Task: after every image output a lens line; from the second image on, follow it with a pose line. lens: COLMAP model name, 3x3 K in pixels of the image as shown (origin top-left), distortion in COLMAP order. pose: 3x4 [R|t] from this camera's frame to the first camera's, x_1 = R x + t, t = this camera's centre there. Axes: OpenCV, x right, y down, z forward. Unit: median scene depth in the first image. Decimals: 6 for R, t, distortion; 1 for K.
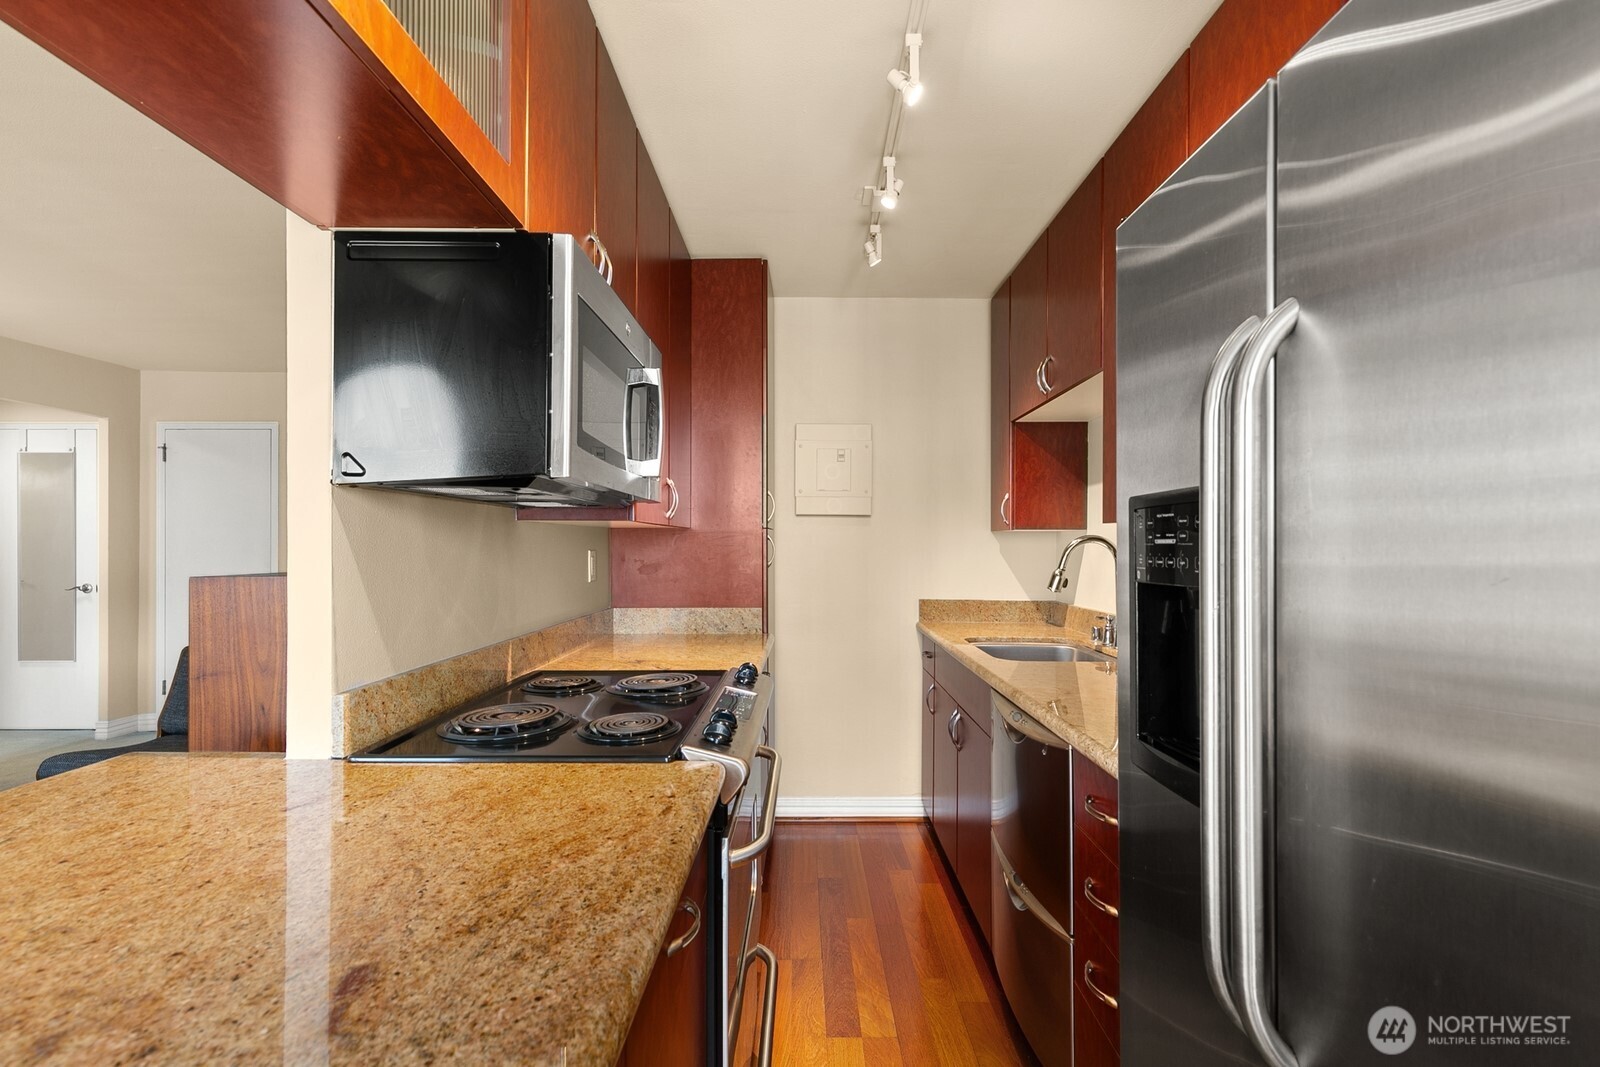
lens RADIAL K [[727.9, 0, 804.0], [0, 727.9, 543.9], [0, 0, 1]] dist [0.005837, 0.000693]
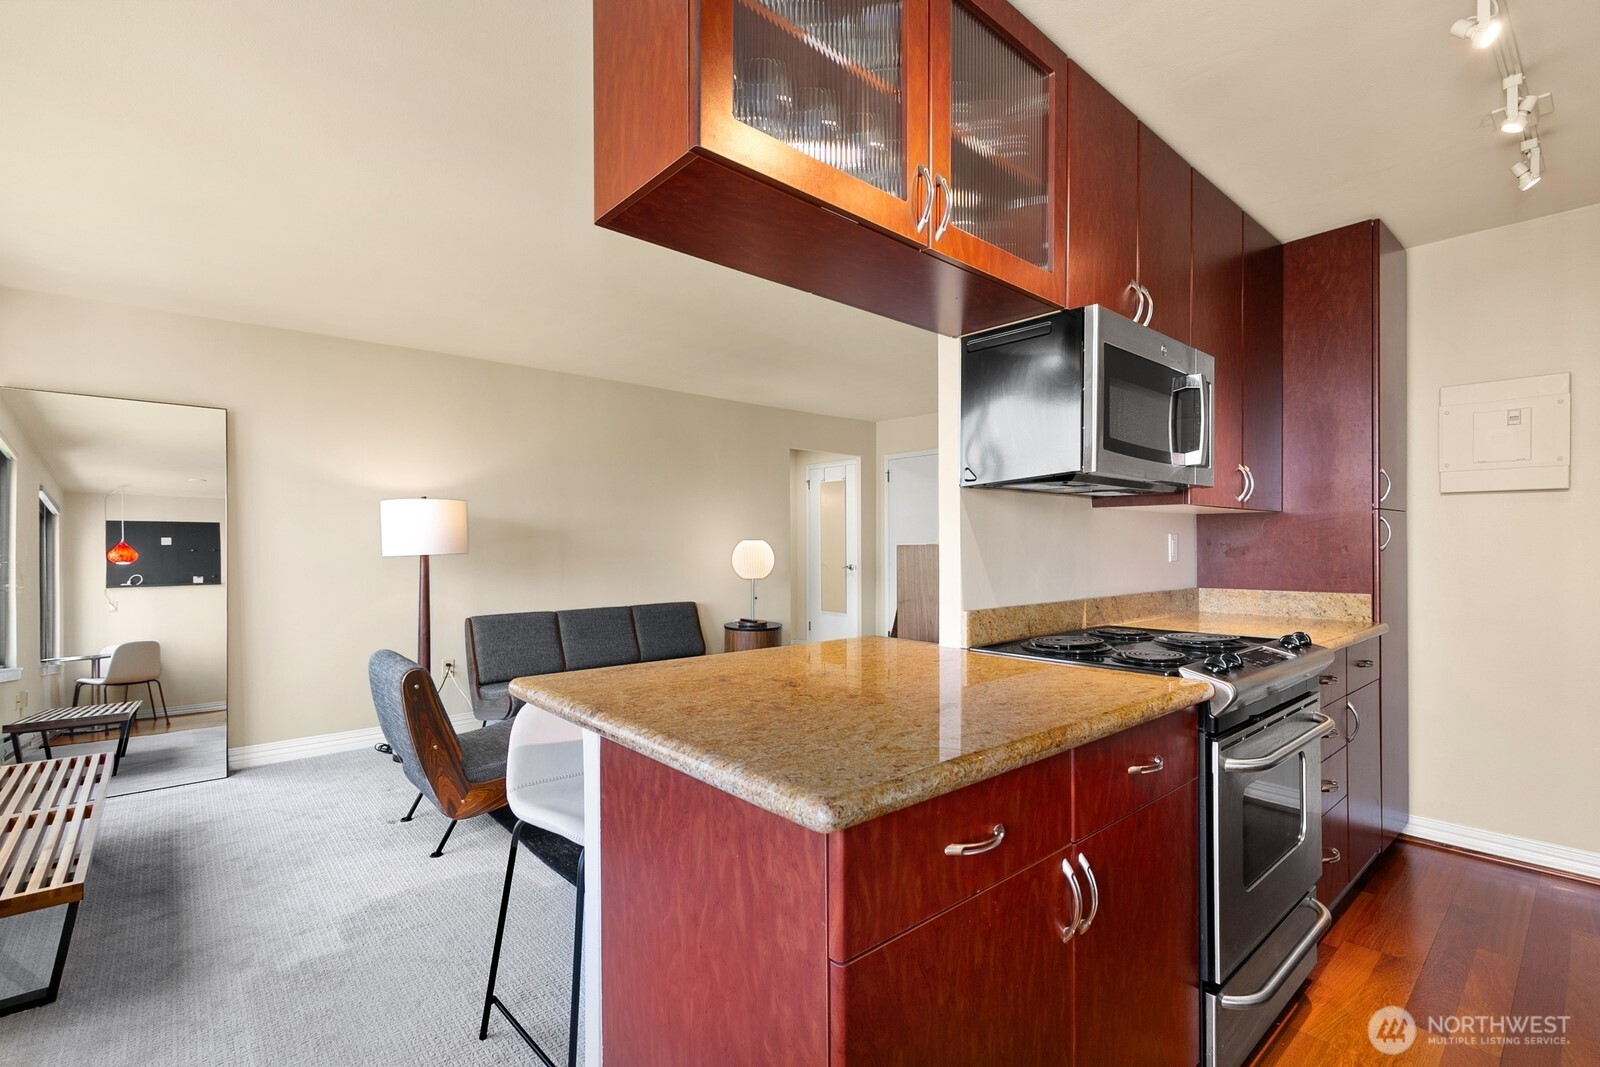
lens RADIAL K [[727.9, 0, 797.7], [0, 727.9, 543.8], [0, 0, 1]] dist [0.005837, 0.000693]
pose [[0.664266, -0.003405, -0.747489, 0.222807], [0.003468, 0.999993, -0.001473, 0.031664], [0.747488, -0.001614, 0.664273, -0.247086]]
